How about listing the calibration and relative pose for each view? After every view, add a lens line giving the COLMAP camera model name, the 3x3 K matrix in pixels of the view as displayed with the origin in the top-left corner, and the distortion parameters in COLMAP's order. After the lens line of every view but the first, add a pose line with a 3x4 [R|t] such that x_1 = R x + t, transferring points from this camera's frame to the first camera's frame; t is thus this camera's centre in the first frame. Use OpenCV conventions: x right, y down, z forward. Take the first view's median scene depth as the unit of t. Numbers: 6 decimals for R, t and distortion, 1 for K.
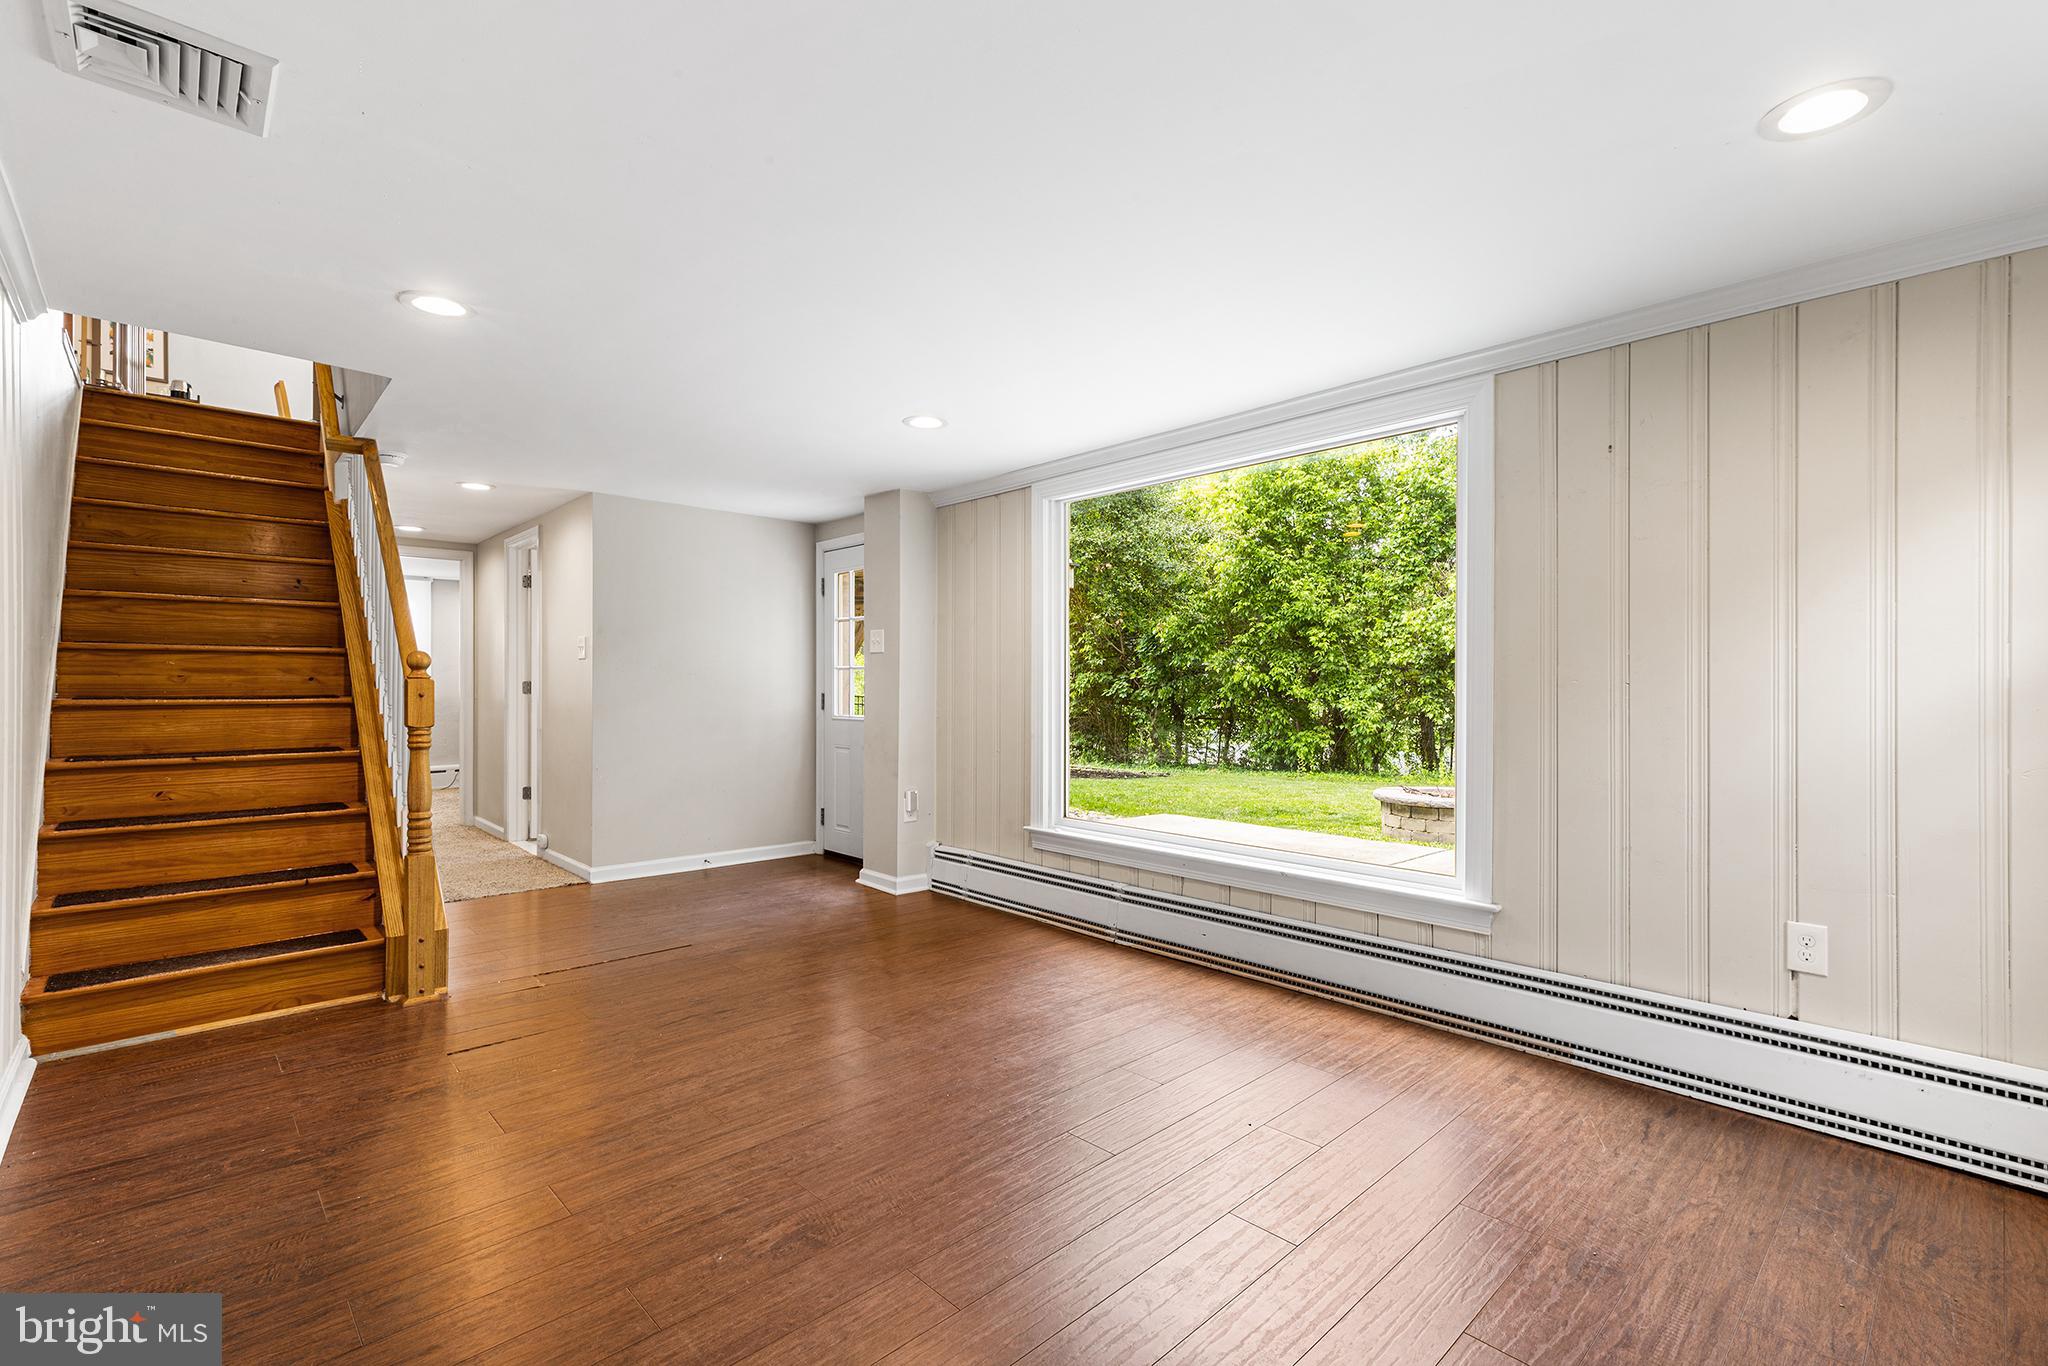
lens RADIAL K [[932.1, 0, 1042.7], [0, 932.1, 698.3], [0, 0, 1]] dist [0.000677, 0.000026]
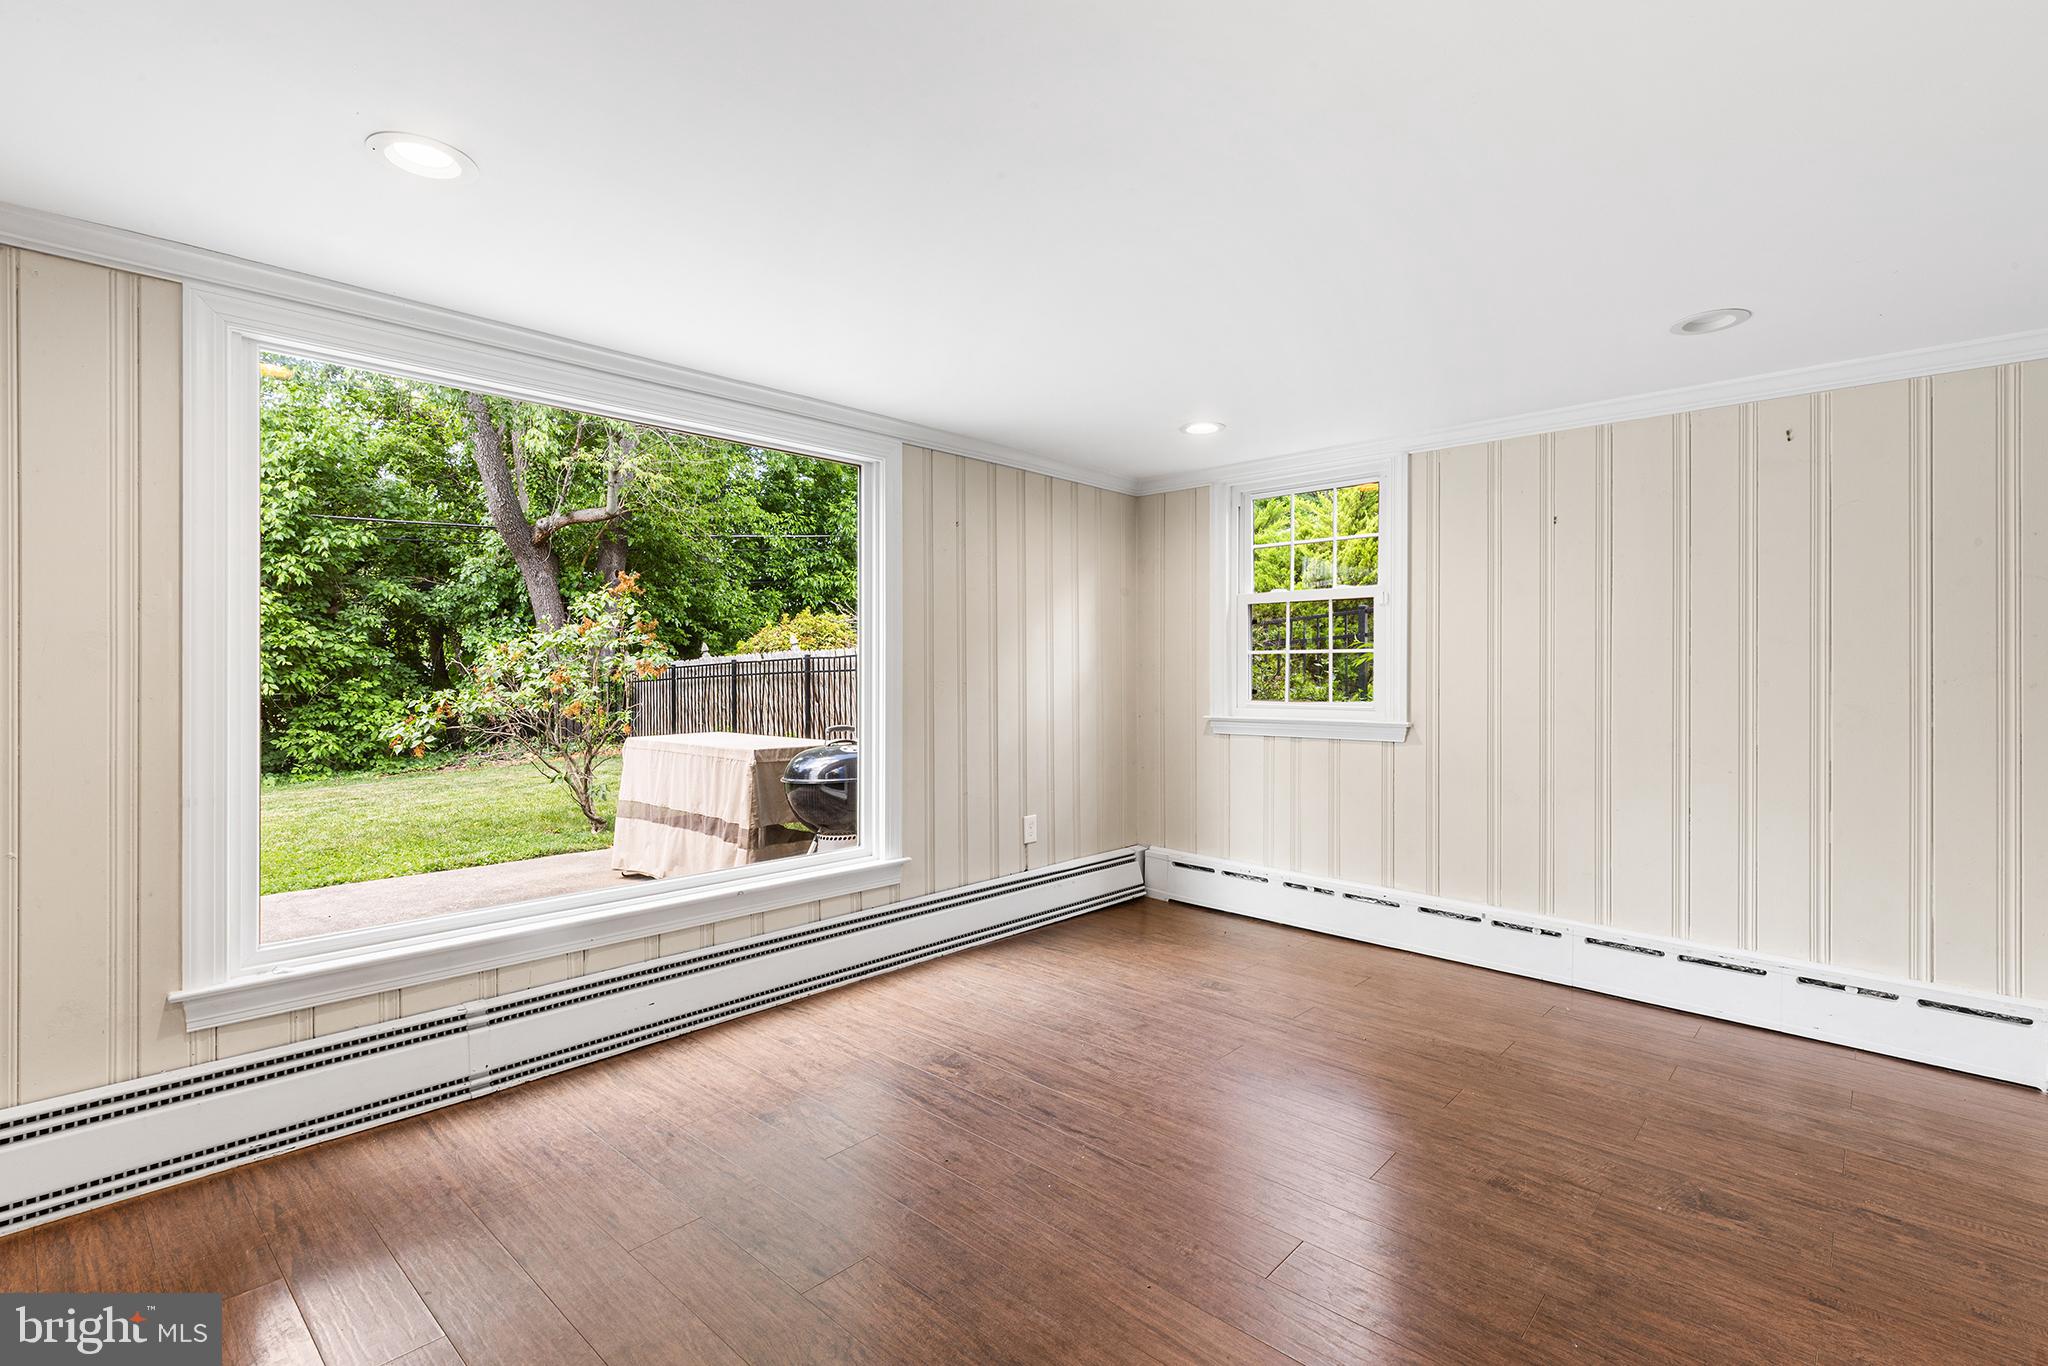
lens RADIAL K [[935.0, 0, 1034.9], [0, 935.0, 674.1], [0, 0, 1]] dist [0.010736, 0.000551]
pose [[-0.064786, -0.004175, 0.997890, -0.827732], [0.014835, 0.999877, 0.005147, -0.034080], [-0.997789, 0.015137, -0.064716, 0.927563]]
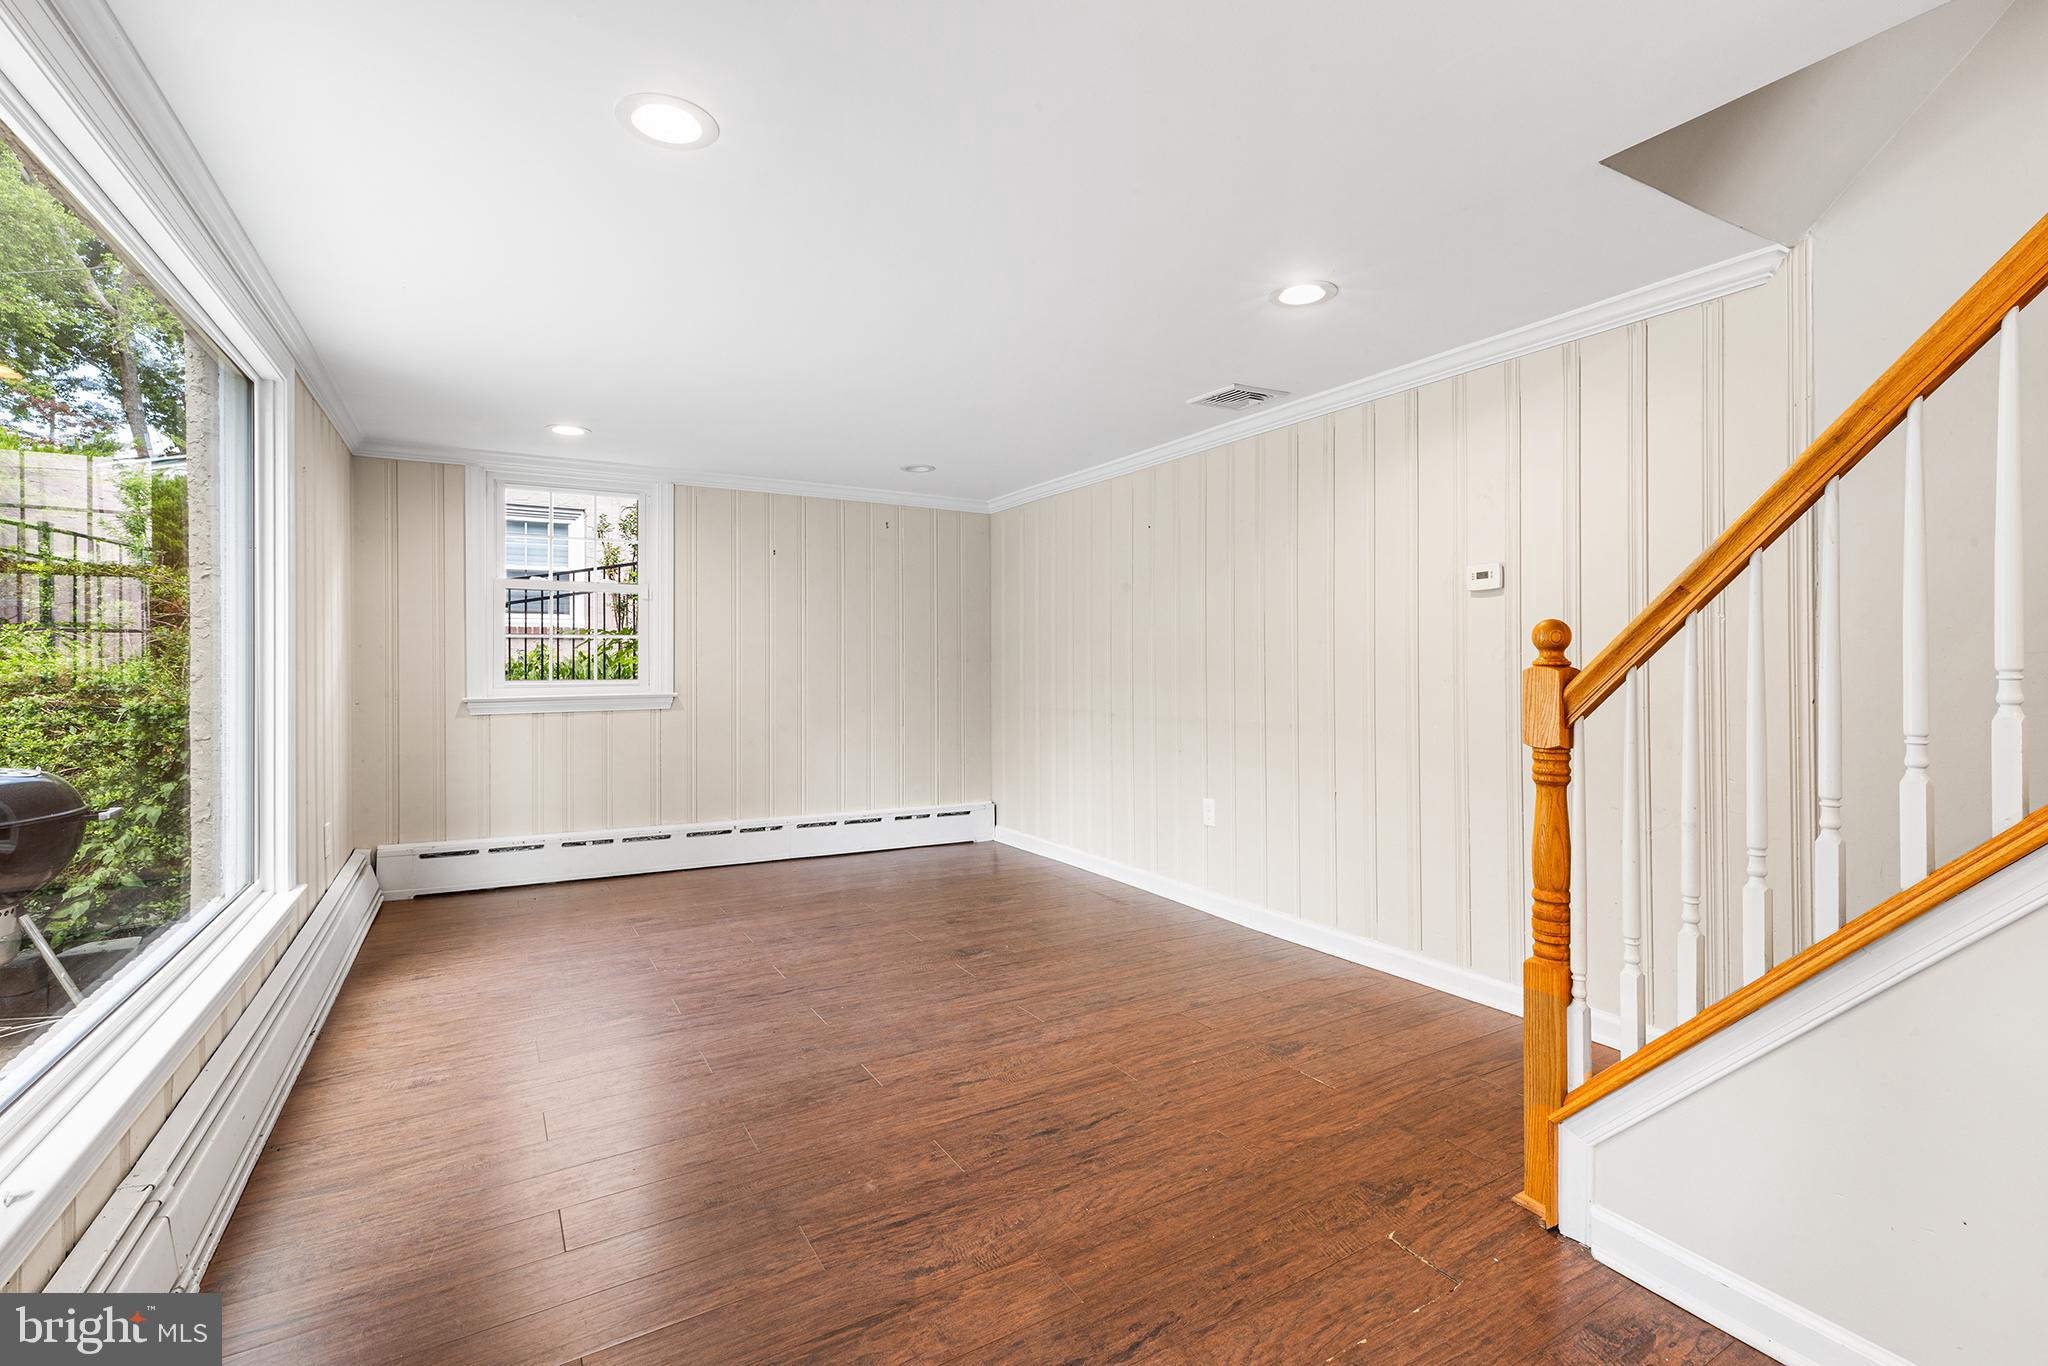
lens RADIAL K [[913.6, 0, 1029.8], [0, 913.6, 655.2], [0, 0, 1]] dist [0.019160, 0.000052]
pose [[-0.972913, -0.001126, 0.231169, -0.538390], [0.001808, 0.999920, 0.012481, -0.040373], [-0.231165, 0.012561, -0.972834, 1.841590]]
